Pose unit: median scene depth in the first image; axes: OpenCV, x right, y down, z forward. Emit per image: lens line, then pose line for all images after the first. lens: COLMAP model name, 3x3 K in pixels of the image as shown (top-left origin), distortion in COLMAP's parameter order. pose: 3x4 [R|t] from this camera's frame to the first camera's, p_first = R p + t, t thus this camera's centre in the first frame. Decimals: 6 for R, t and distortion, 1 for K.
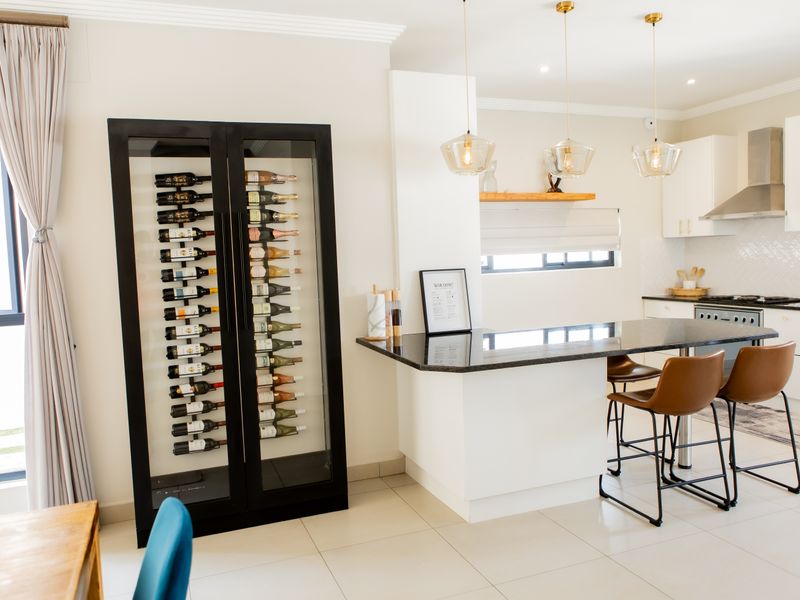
lens RADIAL K [[624.8, 0, 379.8], [0, 624.8, 291.5], [0, 0, 1]] dist [-0.028880, 0.024309]
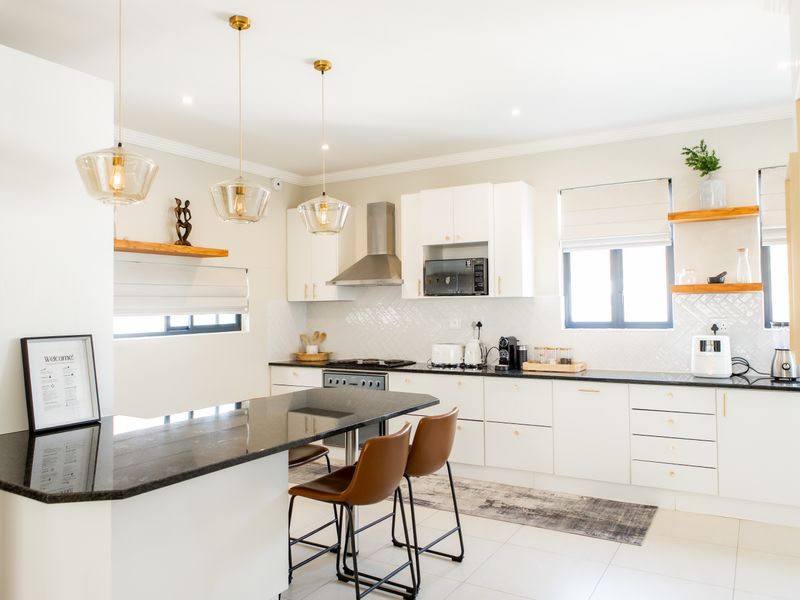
lens RADIAL K [[624.8, 0, 393.3], [0, 624.8, 289.4], [0, 0, 1]] dist [-0.028880, 0.024309]
pose [[0.779595, 0.043038, 0.624803, -0.033002], [0.022219, 0.995107, -0.096268, -0.008927], [-0.625890, 0.088932, 0.774825, 0.165315]]
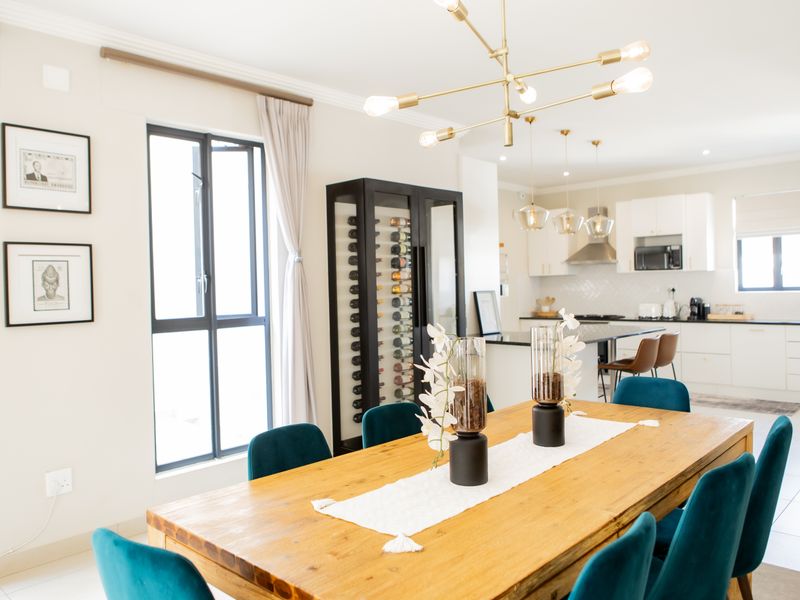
lens RADIAL K [[624.8, 0, 388.4], [0, 624.8, 288.5], [0, 0, 1]] dist [-0.028880, 0.024309]
pose [[0.896250, 0.015723, 0.443270, -0.561442], [0.015830, 0.997601, -0.067392, 0.039943], [-0.443266, 0.067417, 0.893851, -0.159487]]
